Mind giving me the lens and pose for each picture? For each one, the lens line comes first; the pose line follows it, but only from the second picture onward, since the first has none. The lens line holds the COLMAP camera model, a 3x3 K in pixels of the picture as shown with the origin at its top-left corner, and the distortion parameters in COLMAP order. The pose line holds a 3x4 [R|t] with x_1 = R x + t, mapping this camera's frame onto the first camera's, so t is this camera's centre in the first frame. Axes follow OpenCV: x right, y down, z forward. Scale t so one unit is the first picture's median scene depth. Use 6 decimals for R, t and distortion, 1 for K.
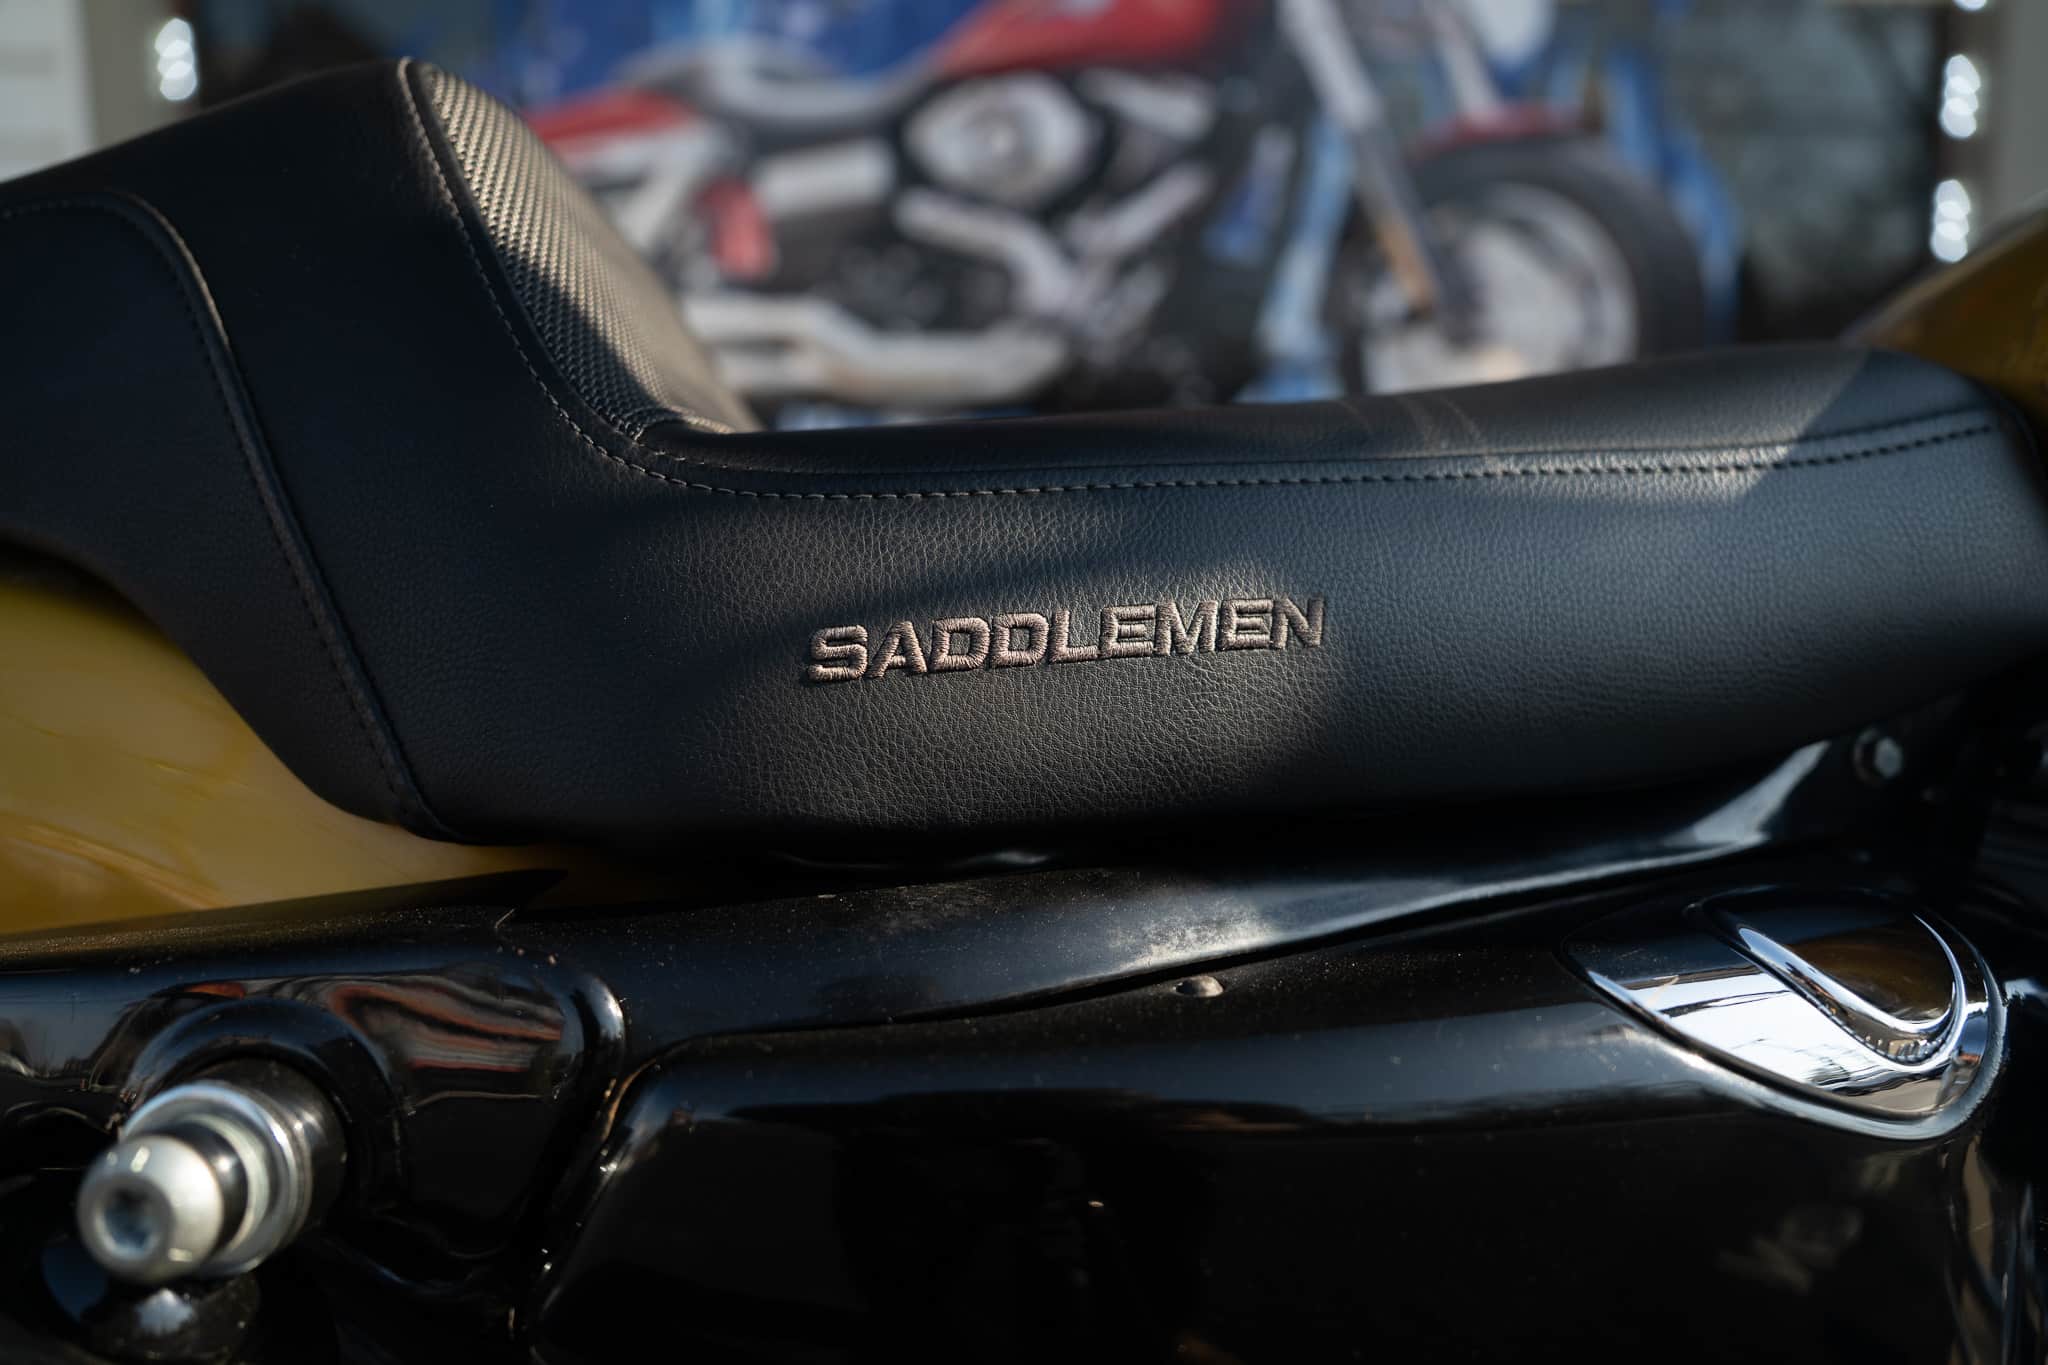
lens RADIAL K [[1395.3, 0, 1026.8], [0, 1395.3, 692.1], [0, 0, 1]] dist [-0.102571, 0.077815]
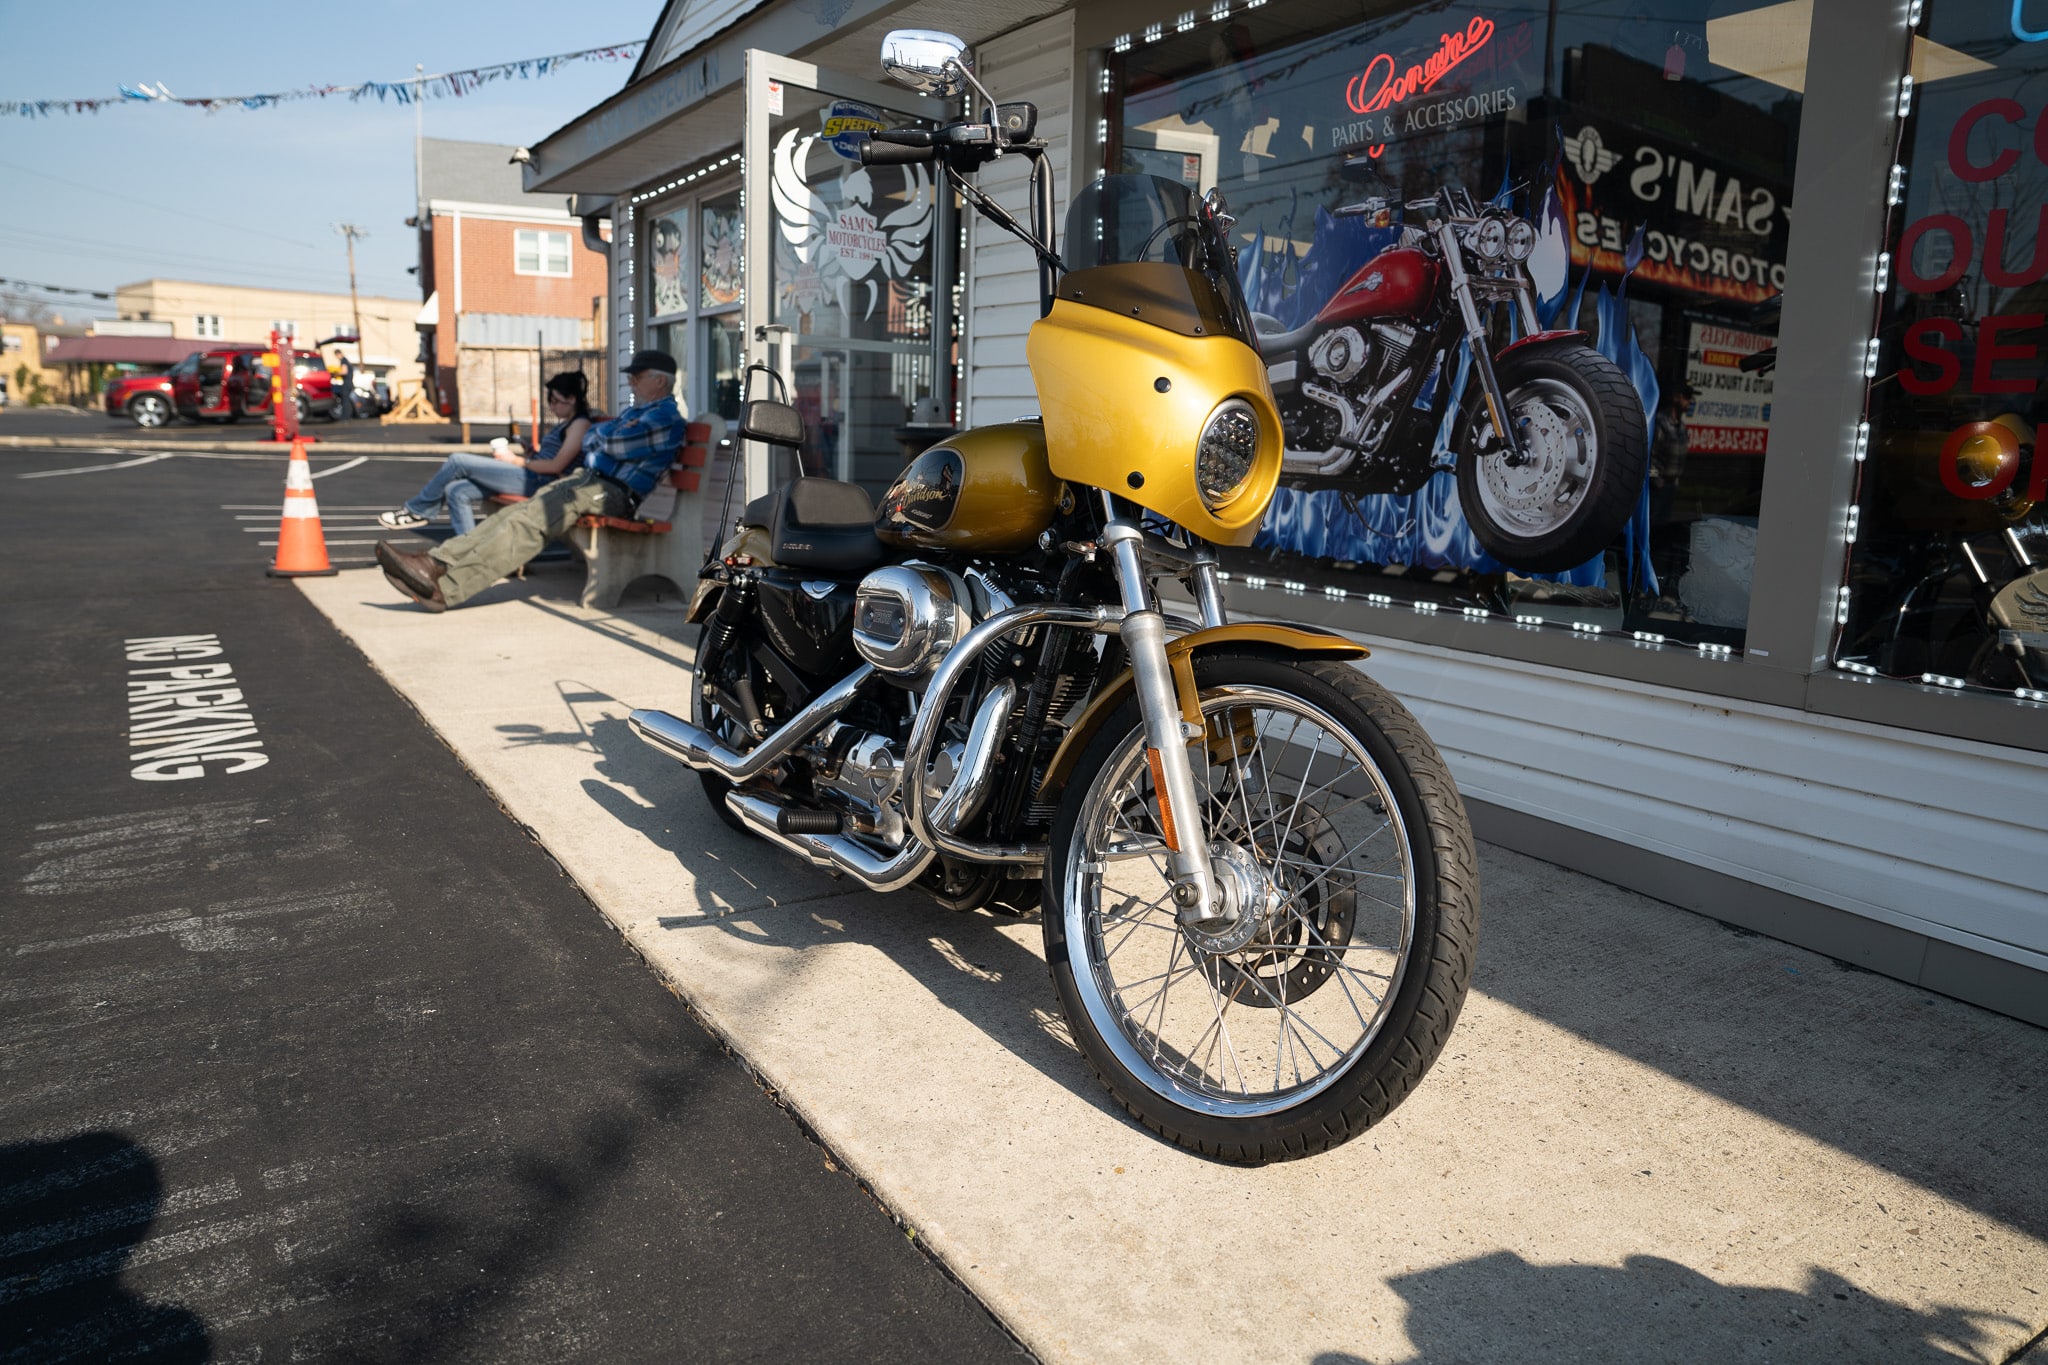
lens RADIAL K [[1395.3, 0, 1026.8], [0, 1395.3, 692.1], [0, 0, 1]] dist [-0.102571, 0.077815]
pose [[0.561768, 0.171668, -0.809288, 1.500590], [-0.146192, 0.983438, 0.107130, -0.058153], [0.814276, 0.058129, 0.577561, -0.552009]]
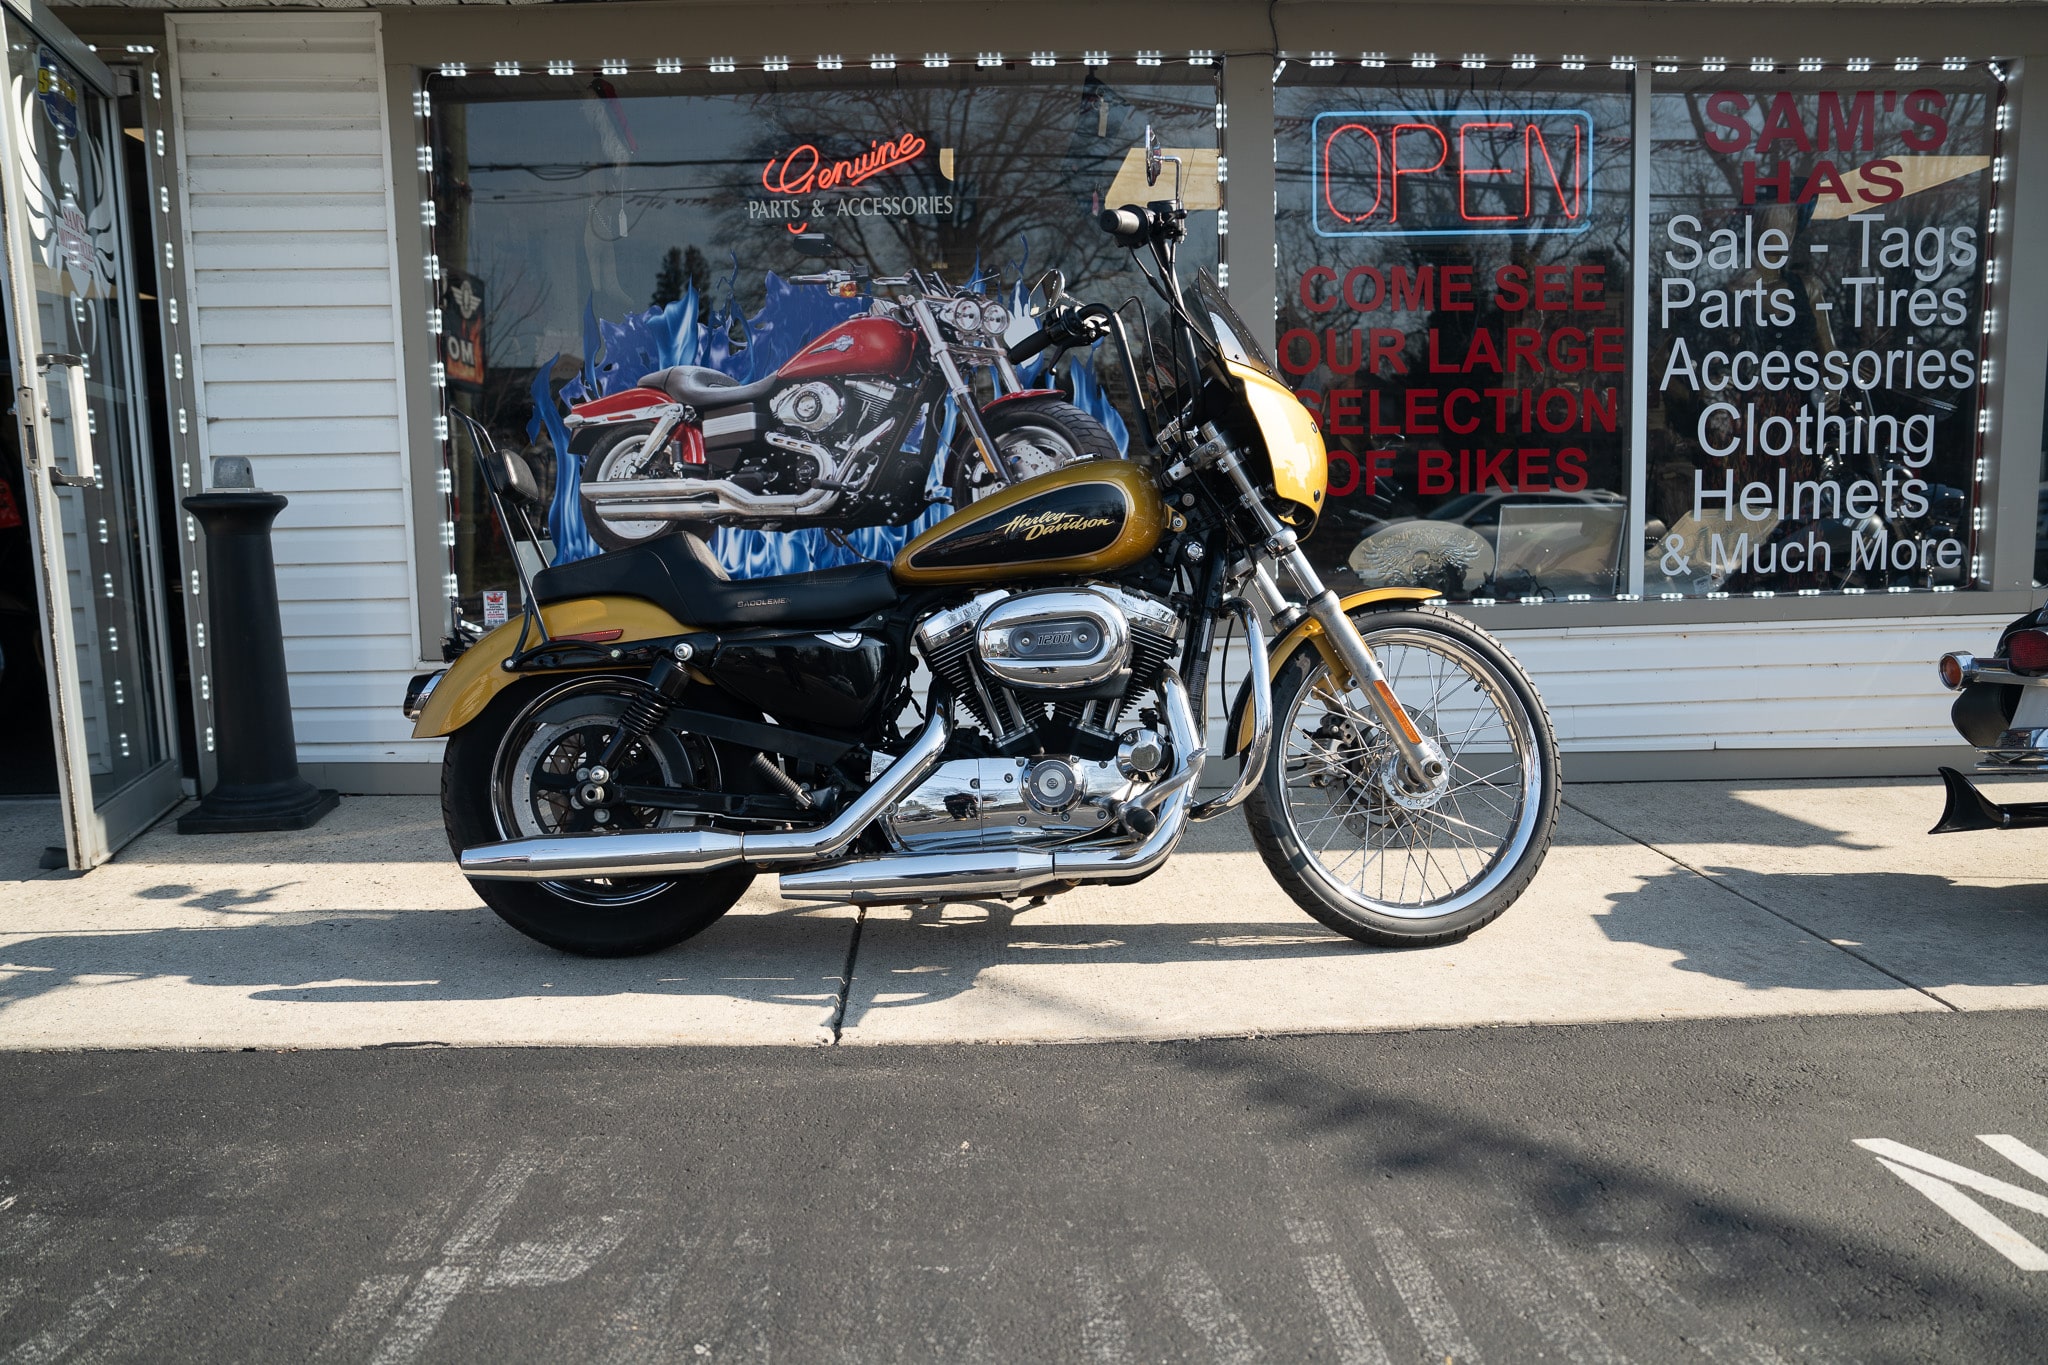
lens RADIAL K [[1395.3, 0, 1026.8], [0, 1395.3, 692.1], [0, 0, 1]] dist [-0.102571, 0.077815]
pose [[0.997538, -0.022433, 0.066444, 0.185819], [0.023264, 0.999660, -0.011765, 0.112110], [-0.066158, 0.013282, 0.997721, -1.342852]]
